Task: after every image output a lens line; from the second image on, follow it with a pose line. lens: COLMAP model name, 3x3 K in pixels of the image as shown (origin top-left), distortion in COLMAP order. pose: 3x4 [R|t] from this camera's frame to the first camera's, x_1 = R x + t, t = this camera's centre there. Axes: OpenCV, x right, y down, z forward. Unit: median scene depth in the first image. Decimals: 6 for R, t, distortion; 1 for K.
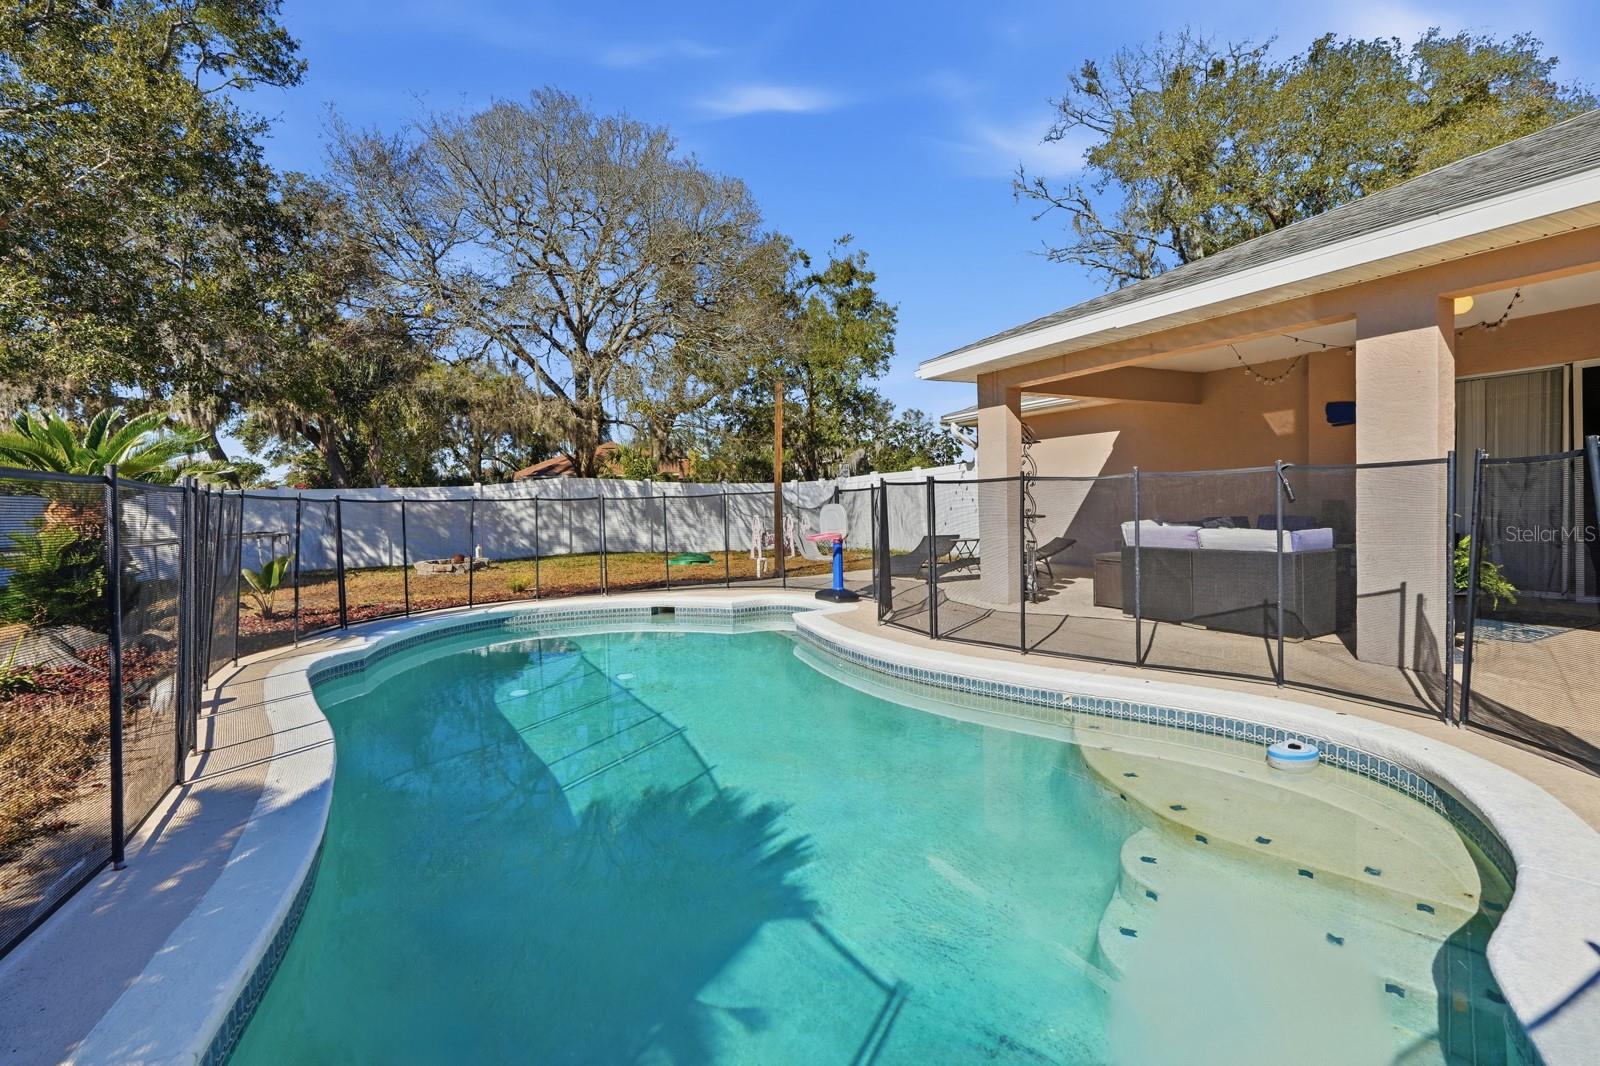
lens RADIAL K [[710.3, 0, 794.2], [0, 710.3, 530.6], [0, 0, 1]] dist [-0.001172, 0.000041]
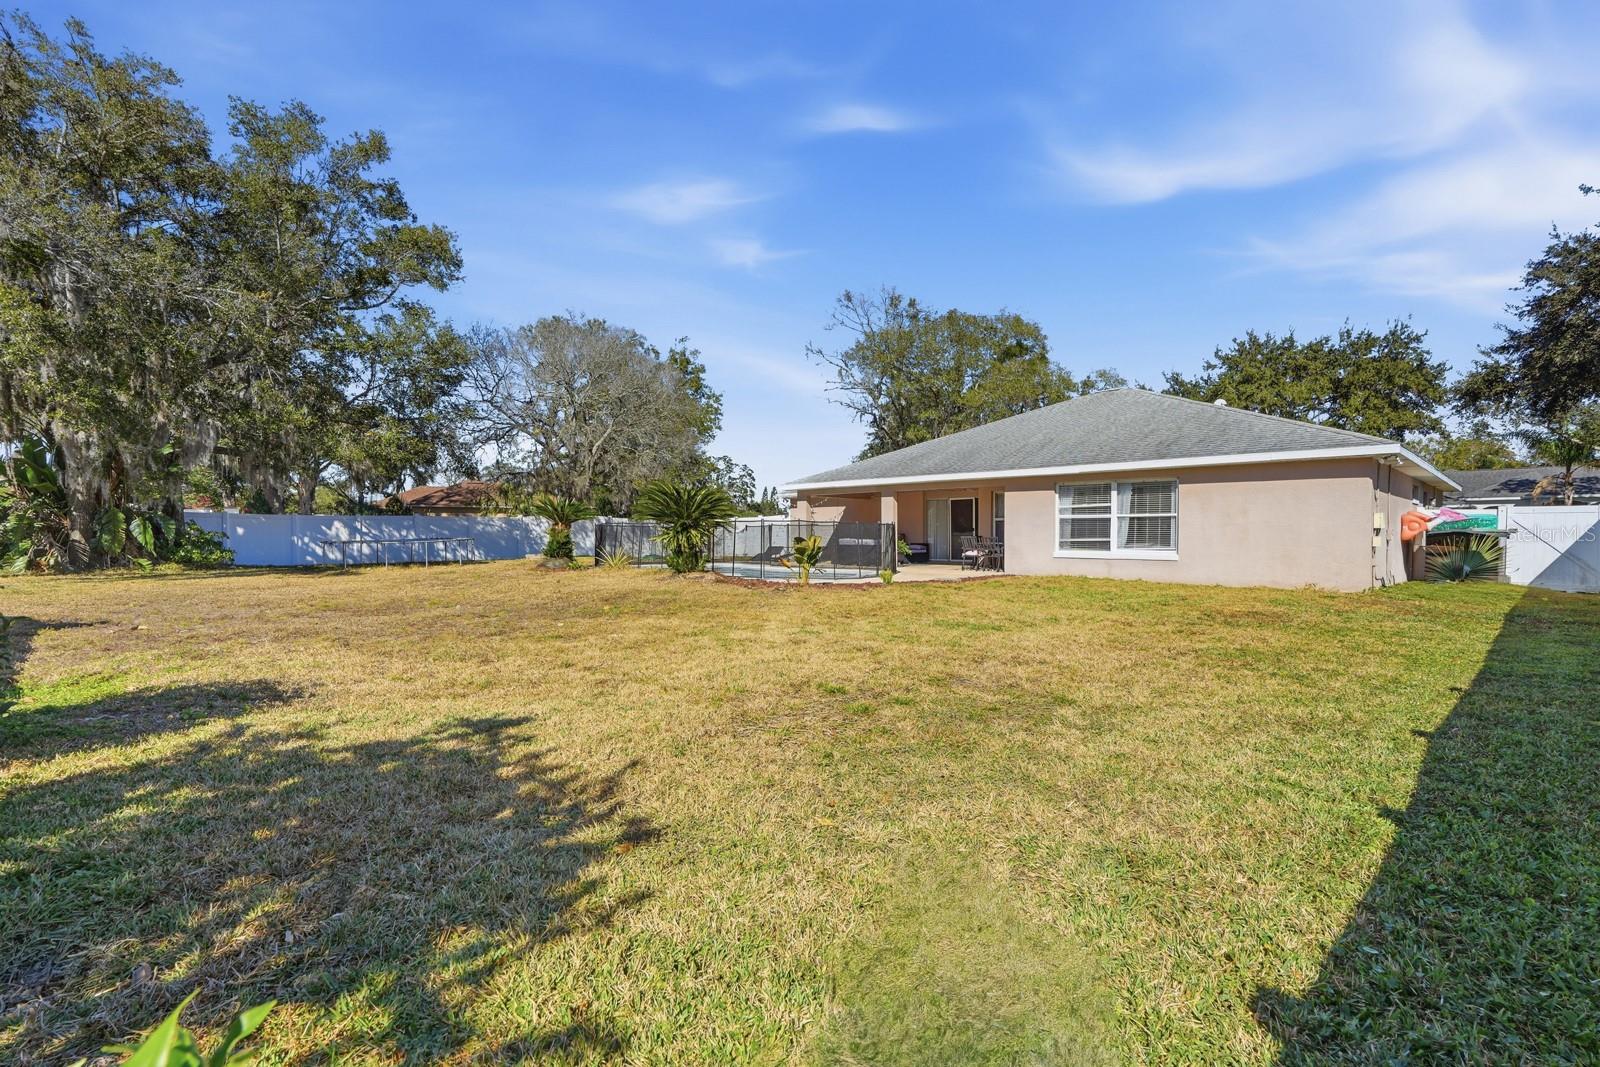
lens RADIAL K [[710.3, 0, 794.2], [0, 710.3, 531.1], [0, 0, 1]] dist [-0.001172, 0.000041]
pose [[0.955016, 0.026931, 0.295330, -0.302731], [-0.012774, 0.998679, -0.049761, 0.052115], [-0.296280, 0.043750, 0.954099, -0.882354]]
